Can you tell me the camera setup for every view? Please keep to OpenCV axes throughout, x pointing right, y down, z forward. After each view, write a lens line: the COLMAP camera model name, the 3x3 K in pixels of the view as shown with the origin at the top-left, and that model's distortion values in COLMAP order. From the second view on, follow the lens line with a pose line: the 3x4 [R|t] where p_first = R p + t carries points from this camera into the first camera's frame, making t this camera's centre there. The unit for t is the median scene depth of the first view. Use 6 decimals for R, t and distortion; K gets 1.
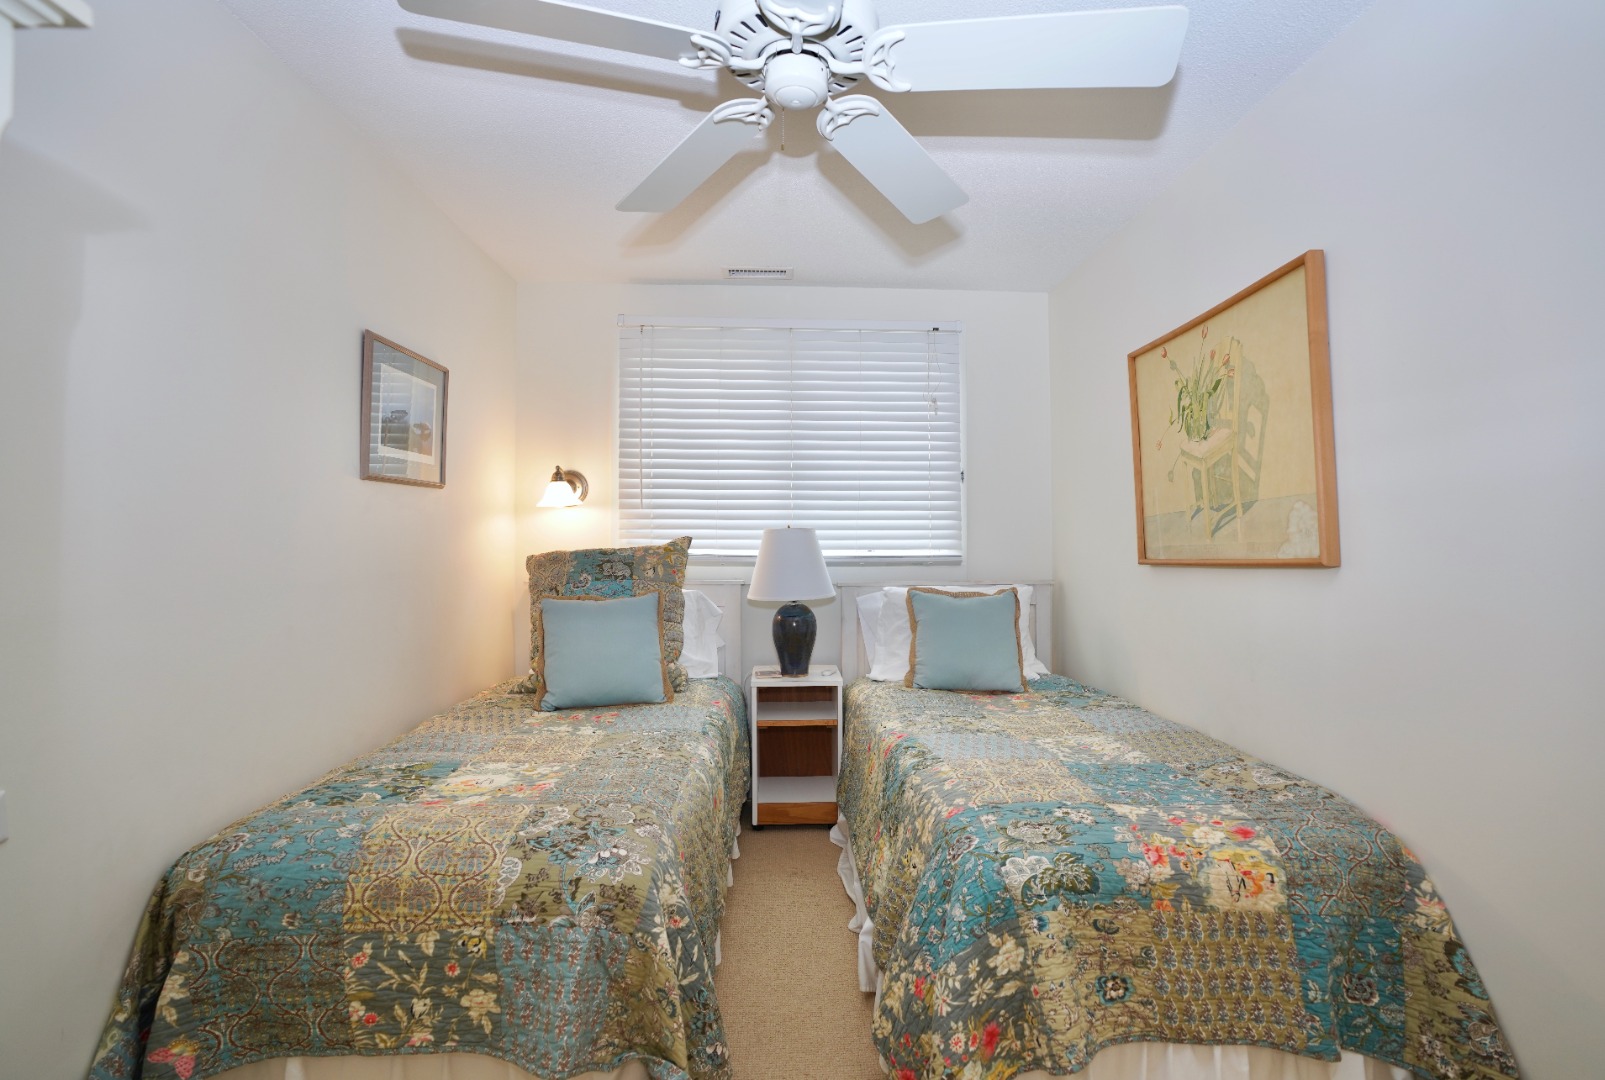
lens RADIAL K [[753.1, 0, 802.5], [0, 753.1, 540.0], [0, 0, 1]] dist [-0.072279, 0.028818]
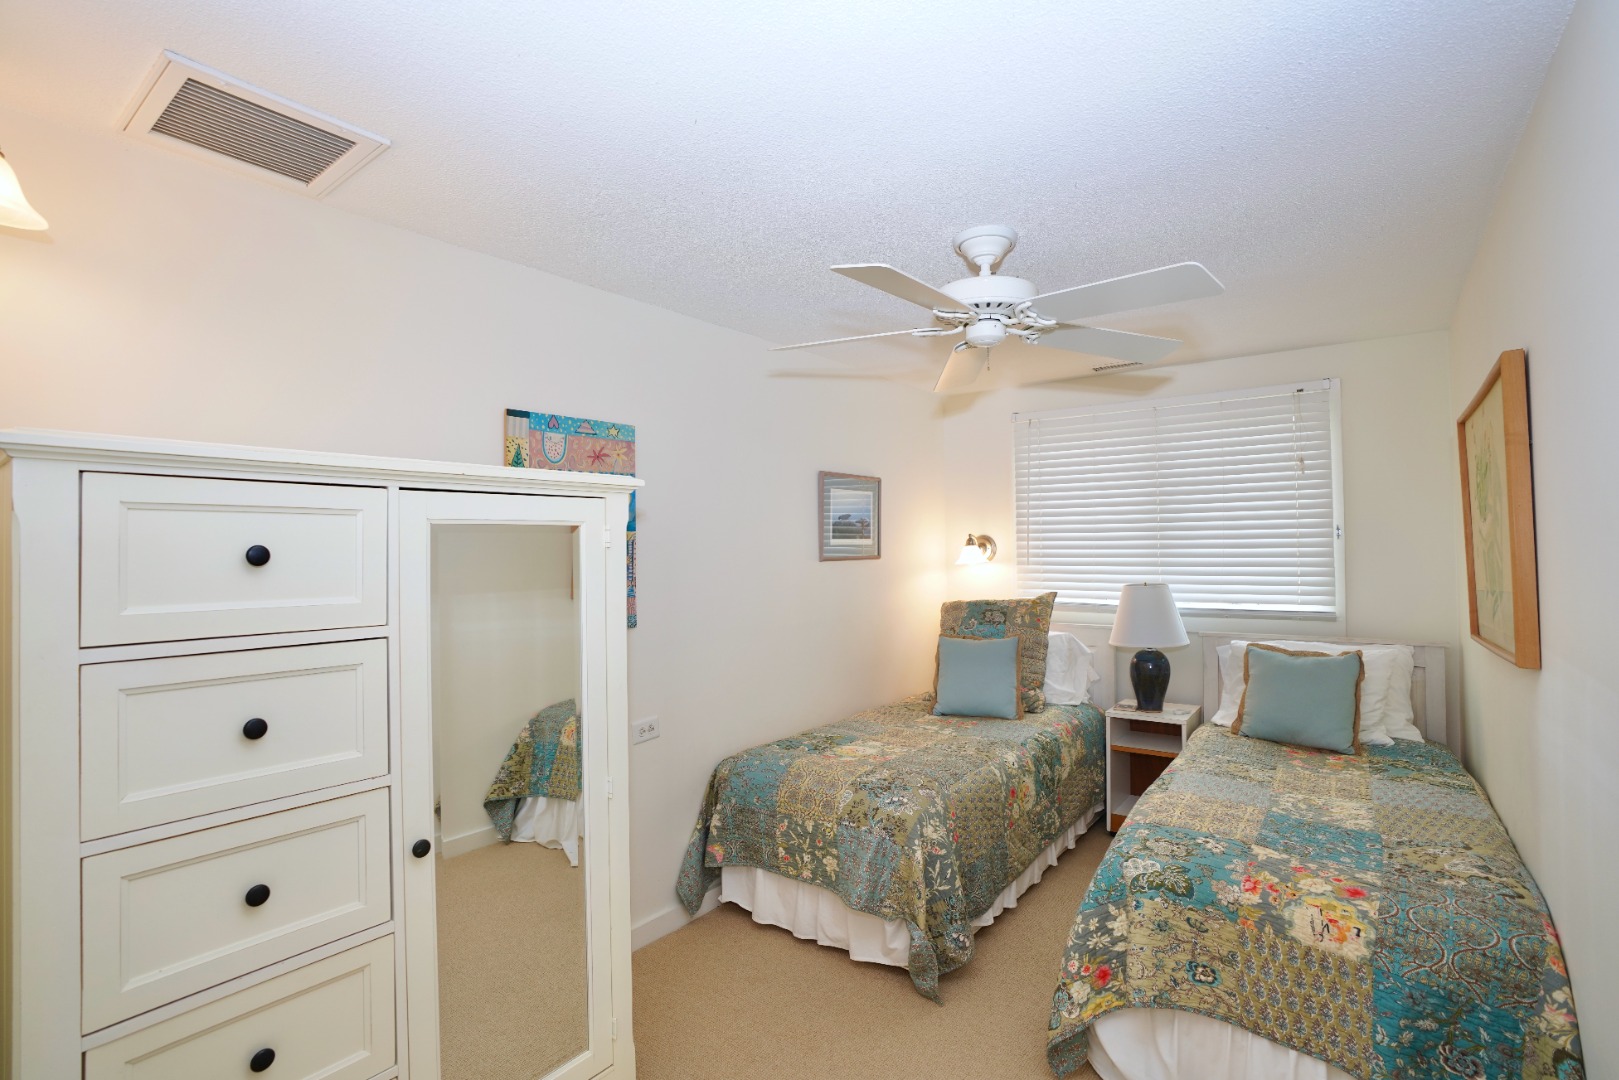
lens RADIAL K [[753.6, 0, 815.5], [0, 753.6, 533.8], [0, 0, 1]] dist [-0.071560, 0.028515]
pose [[0.763639, -0.021122, -0.645298, 0.752785], [0.010558, 0.999740, -0.020229, -0.170587], [0.645557, 0.008635, 0.763663, -0.479843]]
